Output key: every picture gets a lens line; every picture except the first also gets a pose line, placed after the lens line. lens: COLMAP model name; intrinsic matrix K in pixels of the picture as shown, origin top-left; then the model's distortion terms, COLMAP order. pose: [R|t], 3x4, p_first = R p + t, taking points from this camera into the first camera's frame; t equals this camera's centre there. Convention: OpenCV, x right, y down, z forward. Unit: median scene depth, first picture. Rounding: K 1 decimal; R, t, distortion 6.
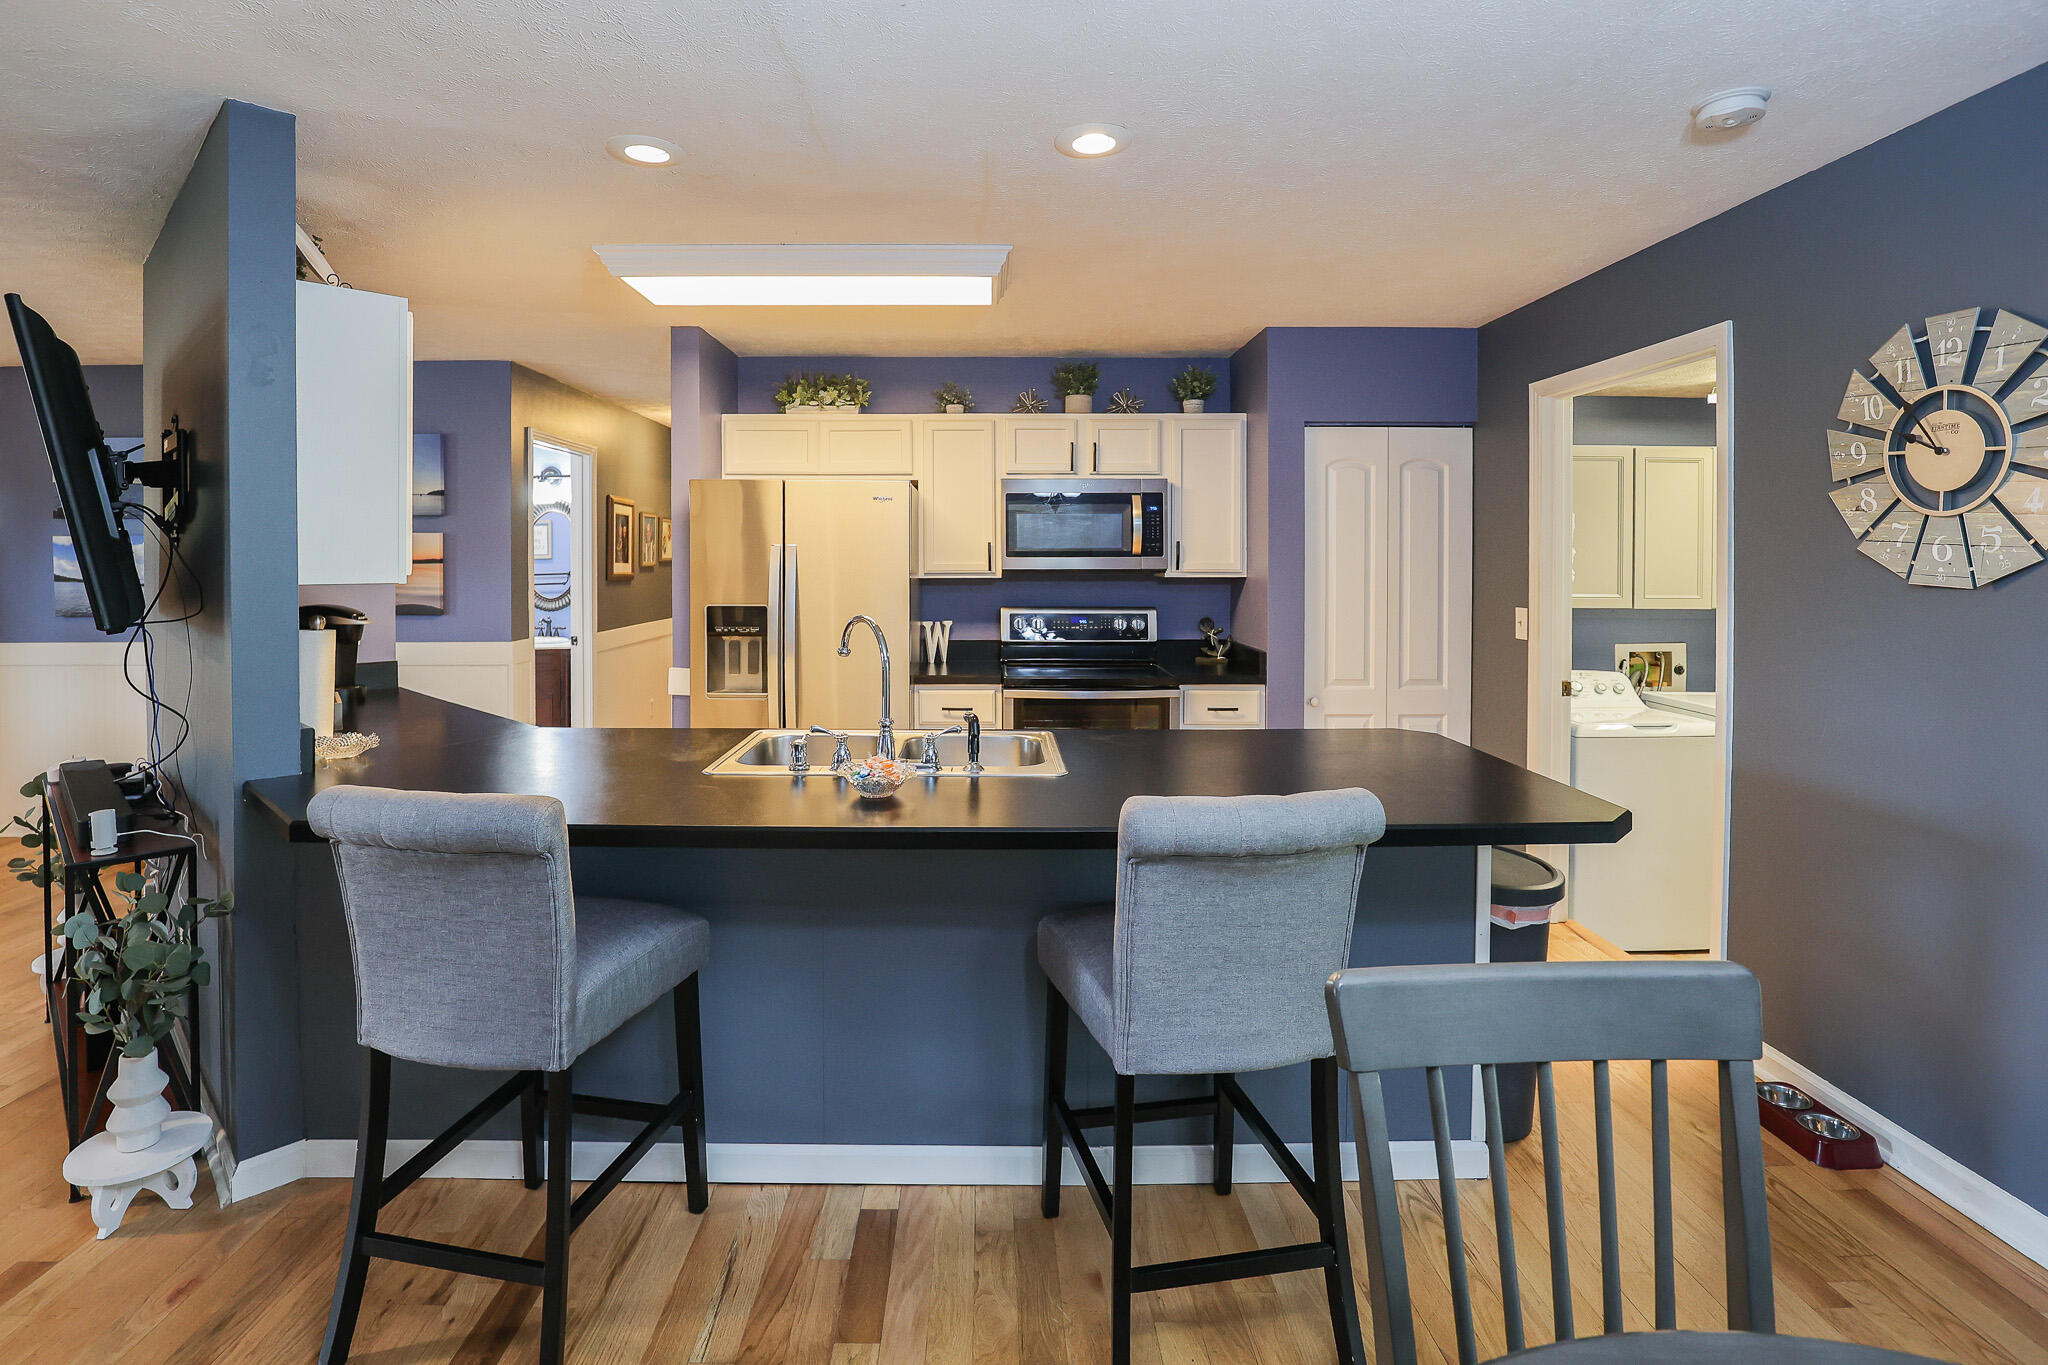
lens RADIAL K [[985.2, 0, 988.7], [0, 985.2, 561.9], [0, 0, 1]] dist [-0.023139, 0.001600]
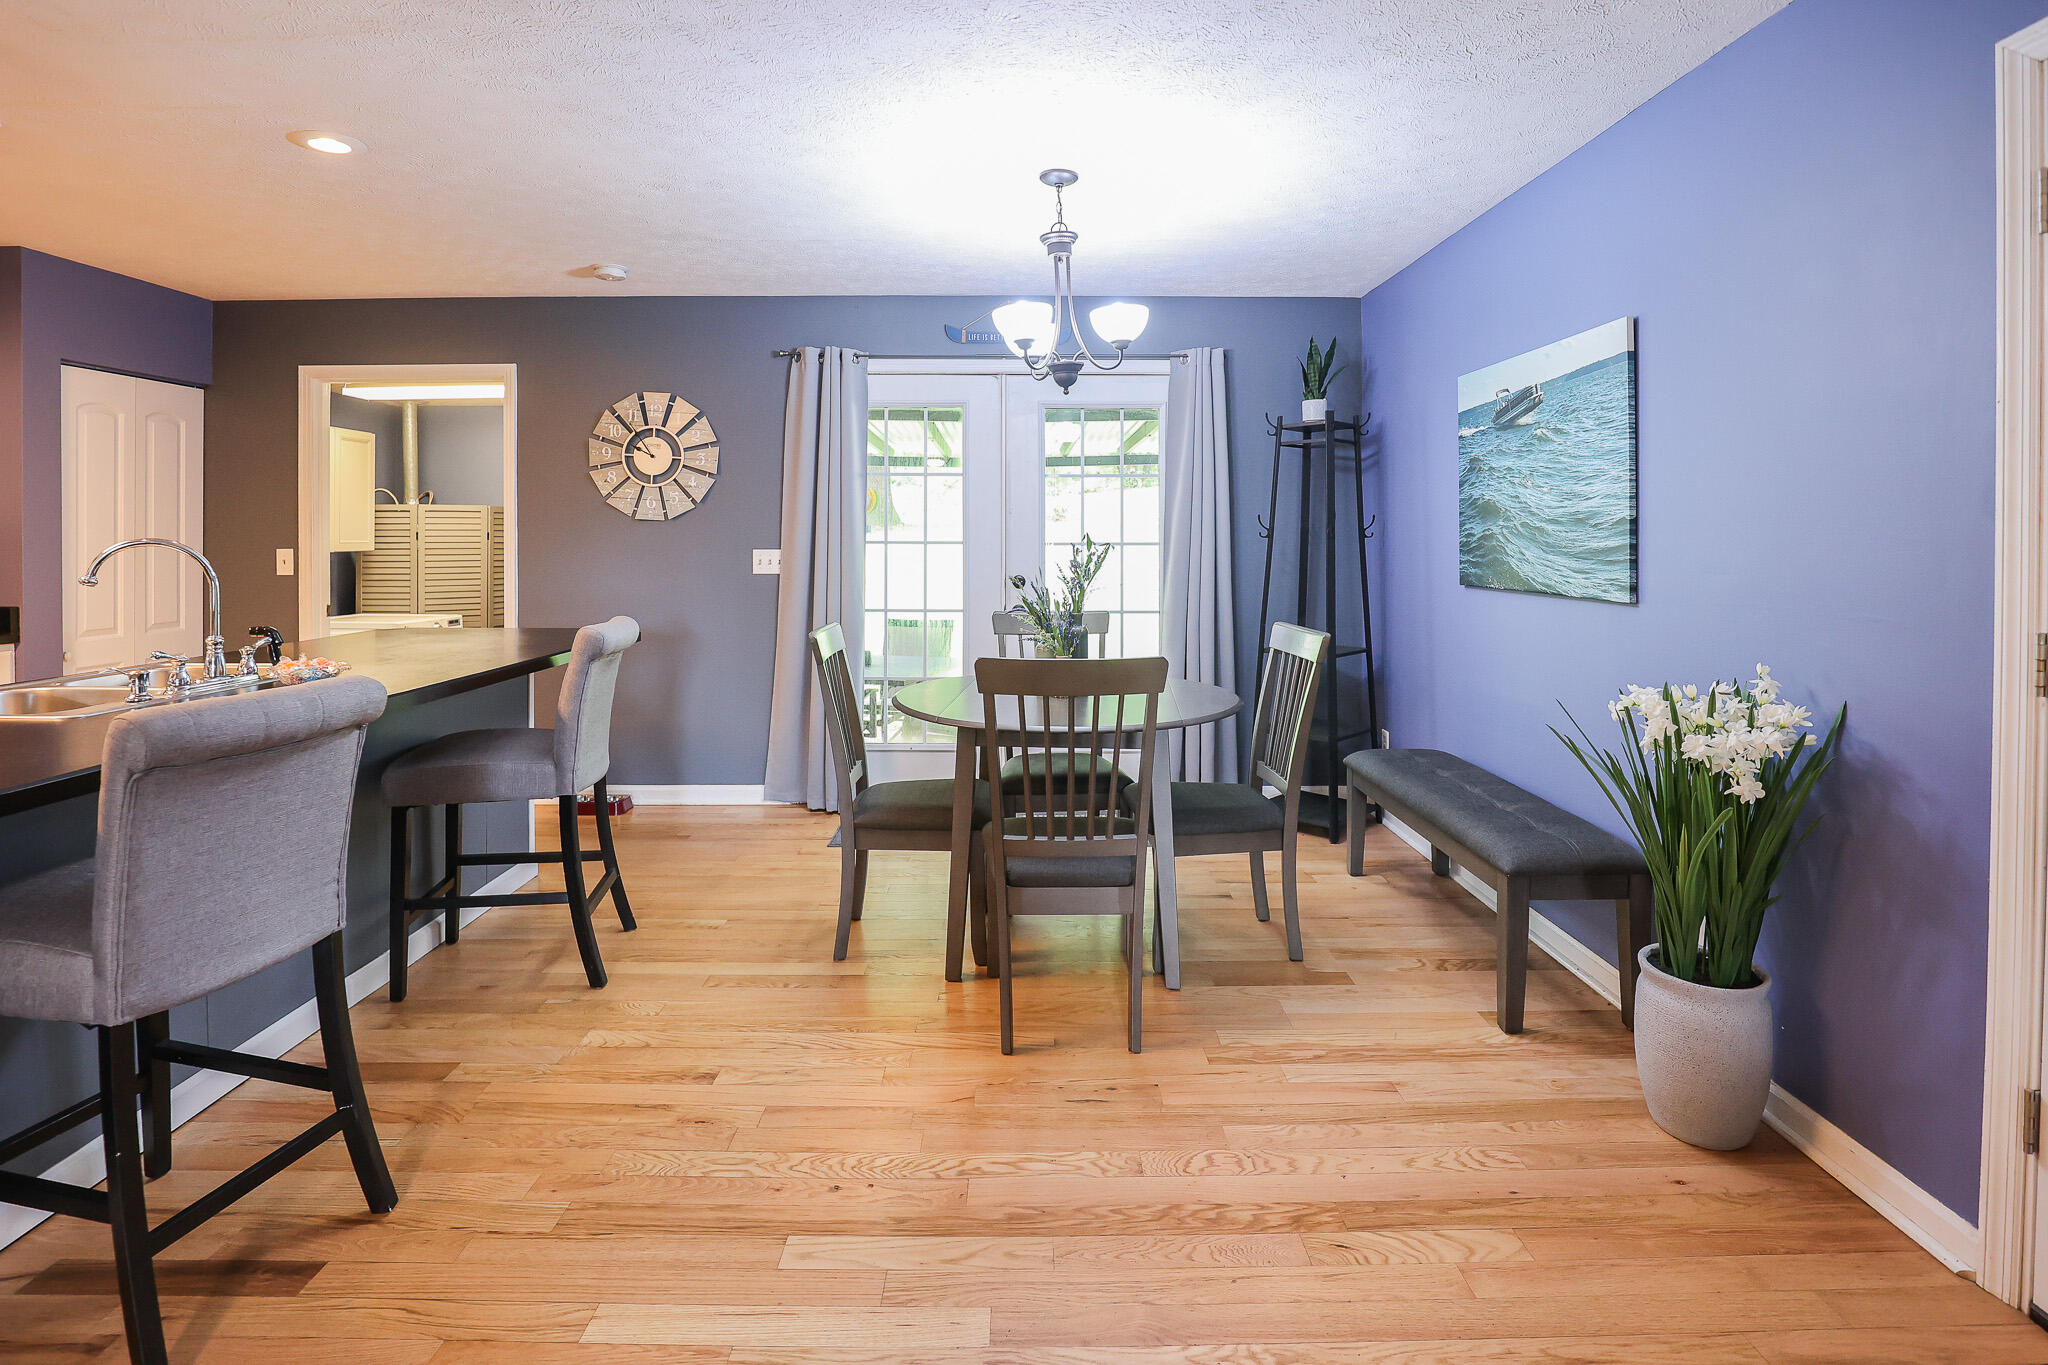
lens RADIAL K [[987.9, 0, 1026.2], [0, 987.9, 548.3], [0, 0, 1]] dist [-0.025790, 0.001425]
pose [[0.003387, -0.013602, 0.999902, -0.598457], [0.003623, 0.999901, 0.013589, 0.031202], [-0.999988, 0.003576, 0.003436, 0.083079]]
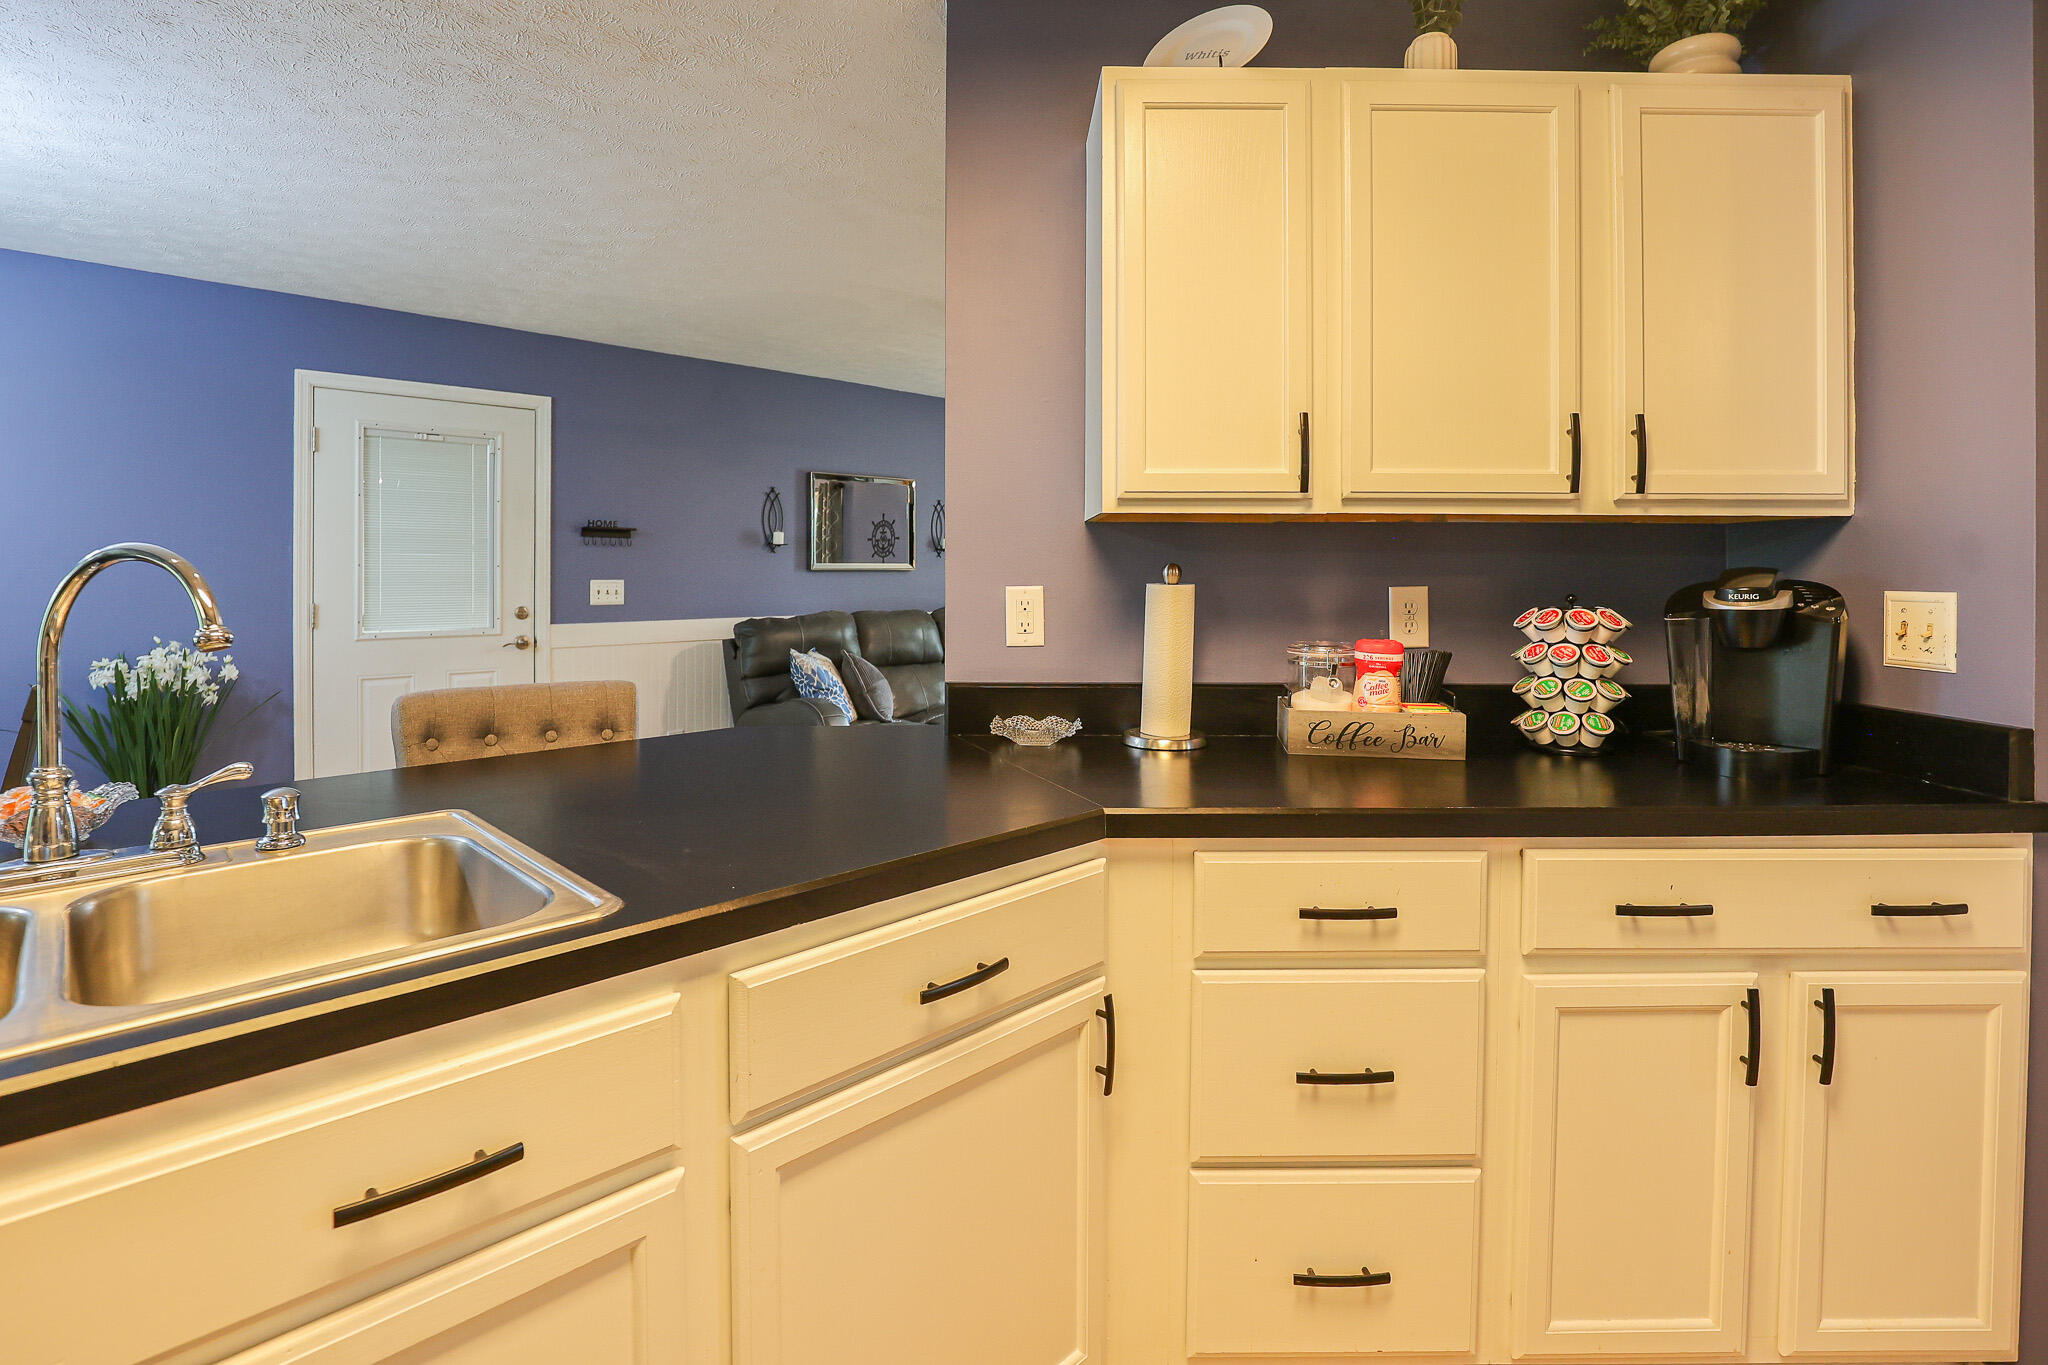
lens RADIAL K [[975.7, 0, 1007.3], [0, 975.7, 583.1], [0, 0, 1]] dist [-0.048215, 0.014913]
pose [[-0.722046, 0.006194, -0.691817, -0.065166], [-0.001610, 0.999942, 0.010633, 0.038117], [0.691843, 0.008791, -0.721994, 0.875336]]
